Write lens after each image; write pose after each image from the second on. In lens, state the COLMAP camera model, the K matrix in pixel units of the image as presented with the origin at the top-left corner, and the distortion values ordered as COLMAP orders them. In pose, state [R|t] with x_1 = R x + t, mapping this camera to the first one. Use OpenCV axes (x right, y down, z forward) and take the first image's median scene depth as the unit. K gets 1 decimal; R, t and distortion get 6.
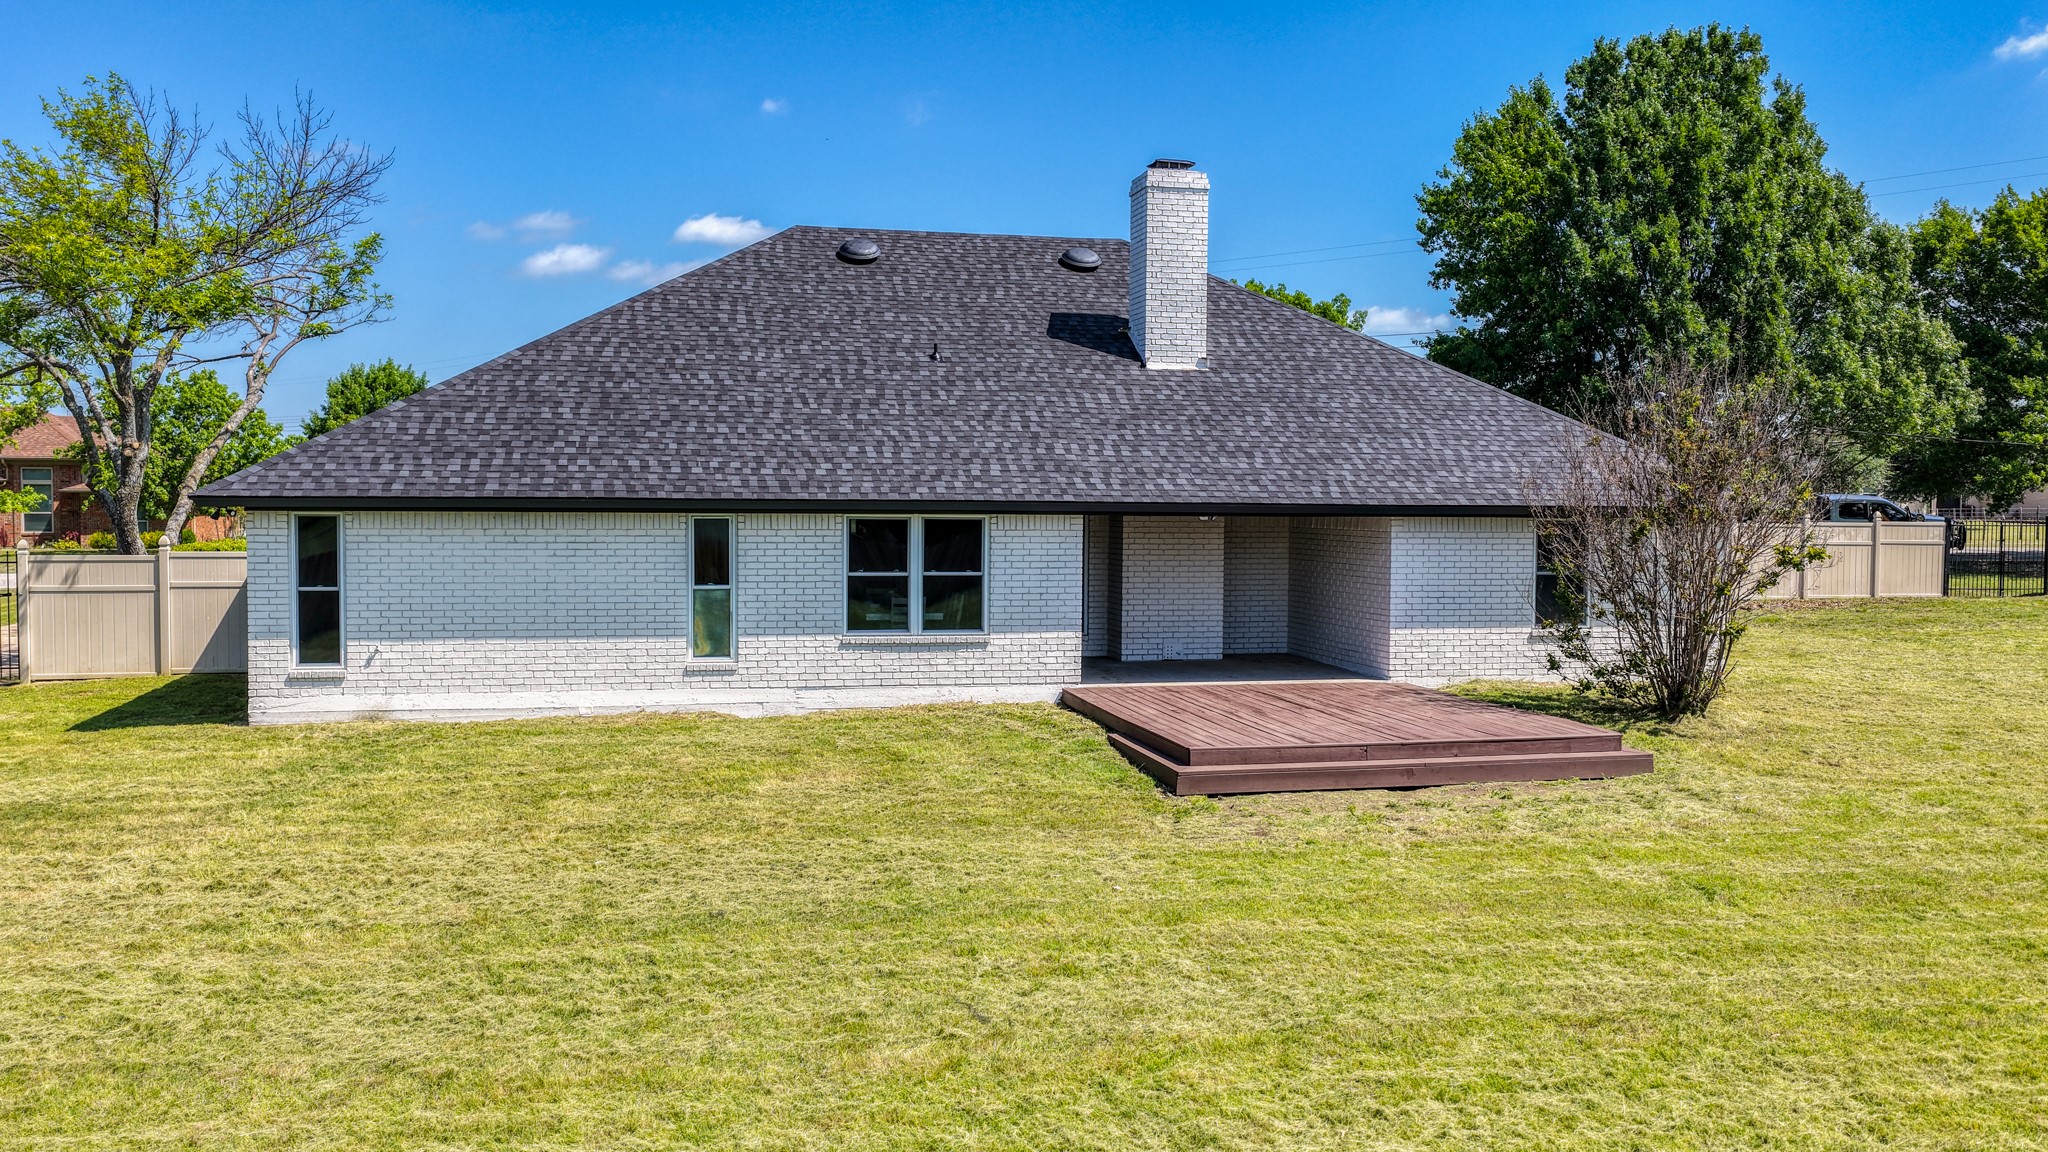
lens RADIAL K [[1733.4, 0, 1024.0], [0, 1733.4, 576.0], [0, 0, 1]] dist [-0.006185, -0.003900]
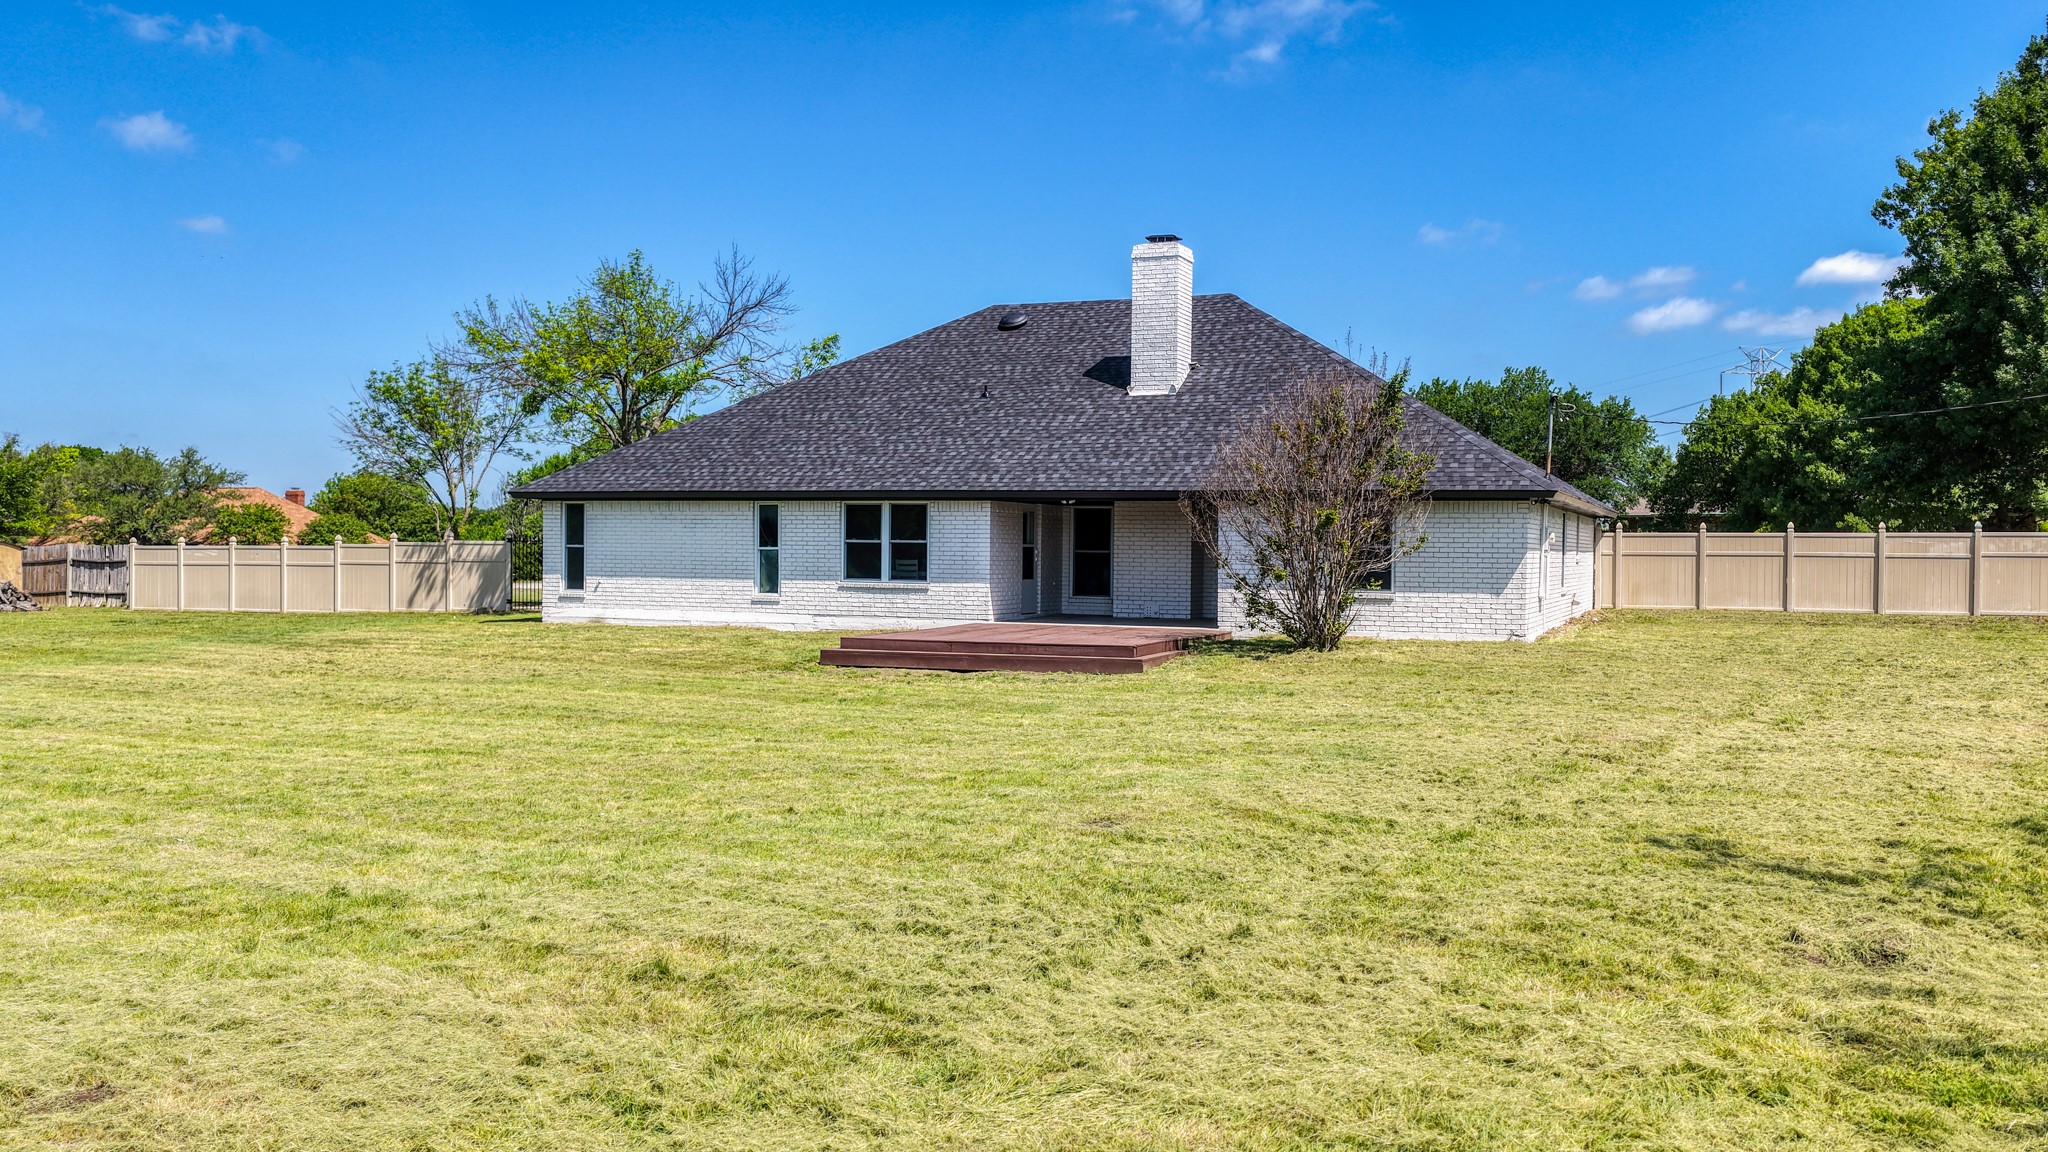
lens RADIAL K [[1733.4, 0, 1024.0], [0, 1733.4, 576.0], [0, 0, 1]] dist [-0.006185, -0.003900]
pose [[0.806785, 0.010308, -0.590755, 0.907131], [-0.030680, 0.999230, -0.024464, 0.060954], [0.590048, 0.037862, 0.806480, -0.125053]]
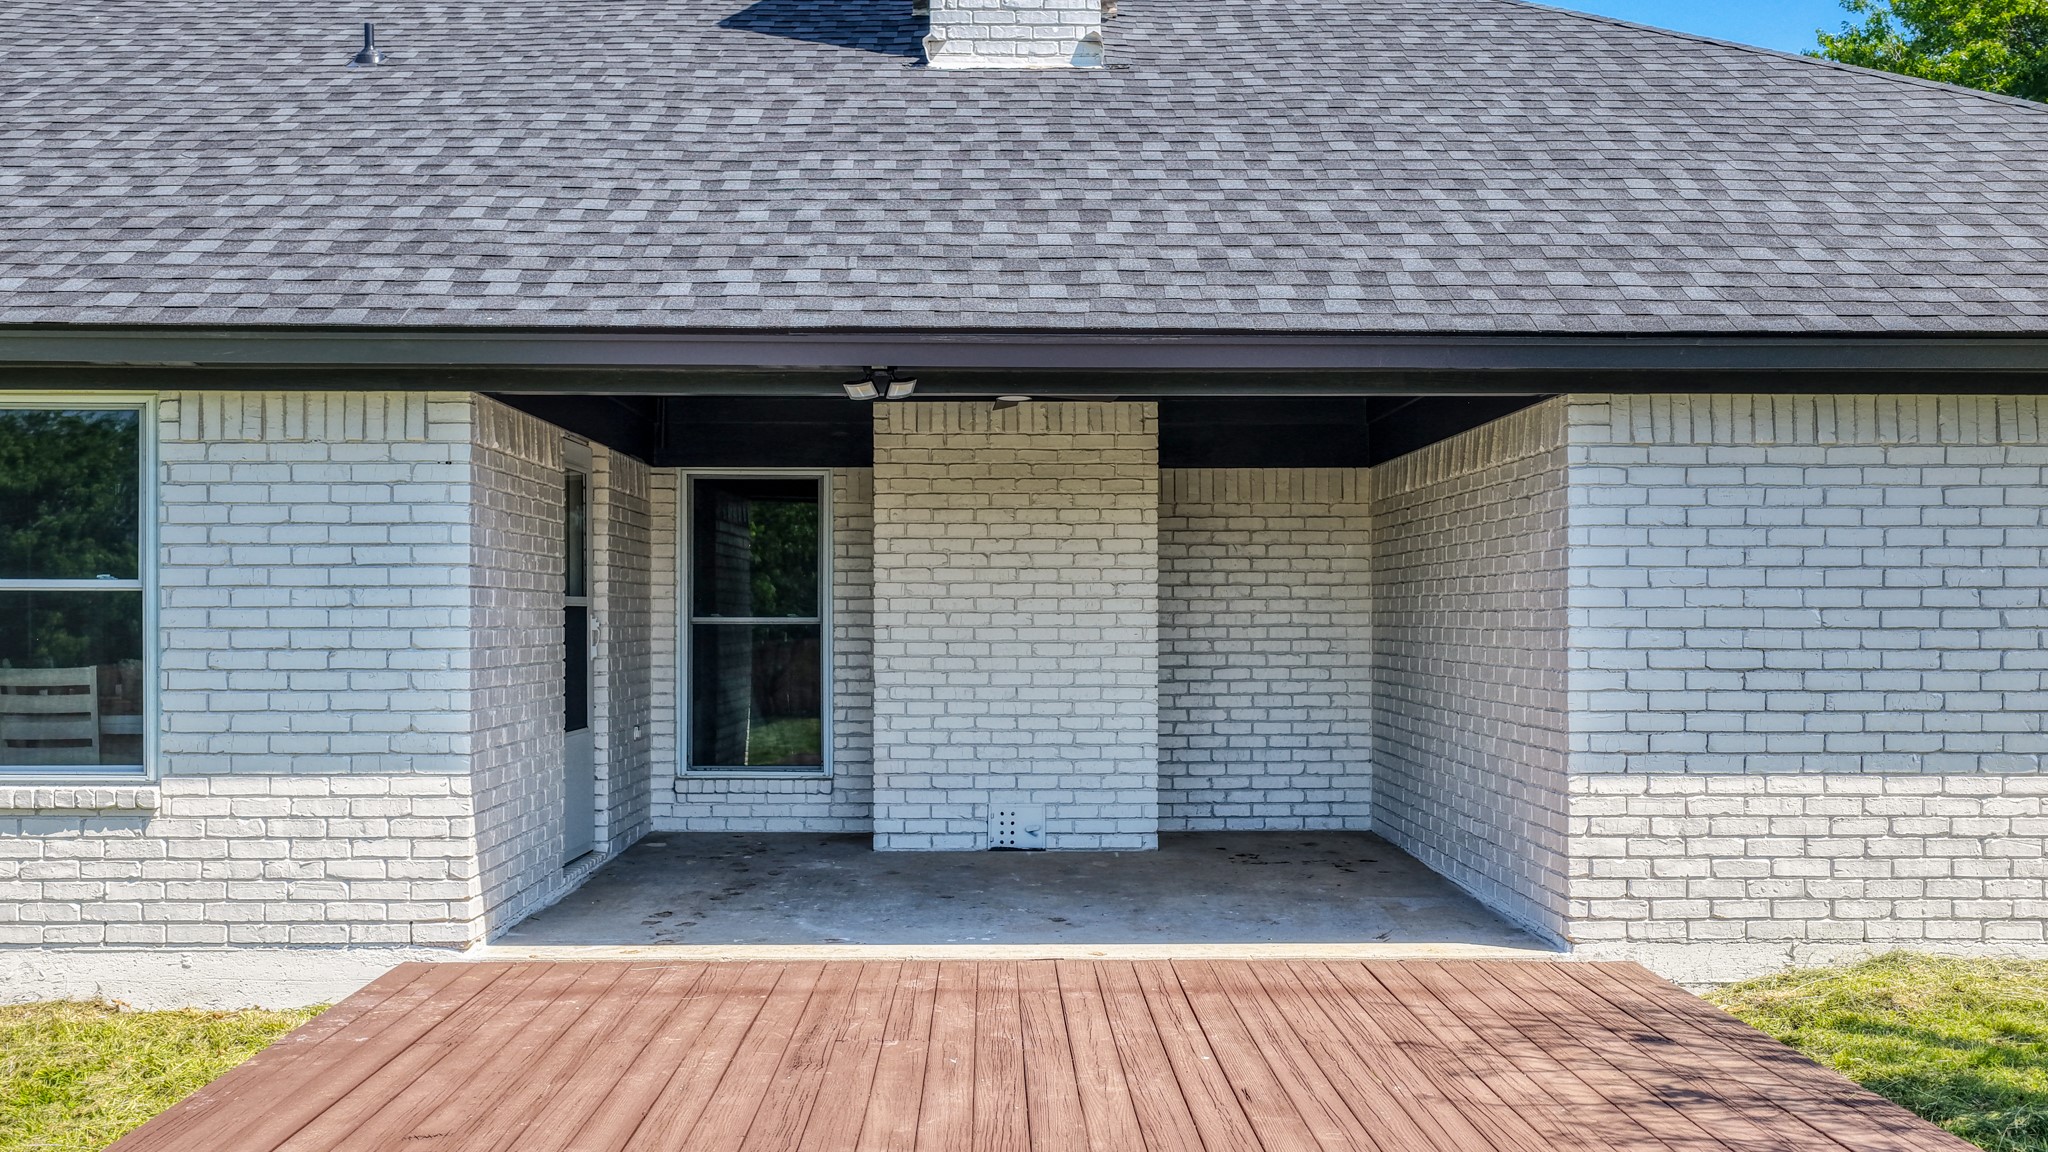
lens RADIAL K [[1771.0, 0, 1018.4], [0, 1771.0, 625.4], [0, 0, 1]] dist [0.000885, 0.002245]
pose [[0.975544, -0.007223, -0.219683, 0.198798], [-0.001712, 0.999180, -0.040455, 0.018459], [0.219795, 0.039841, 0.974732, 0.731169]]
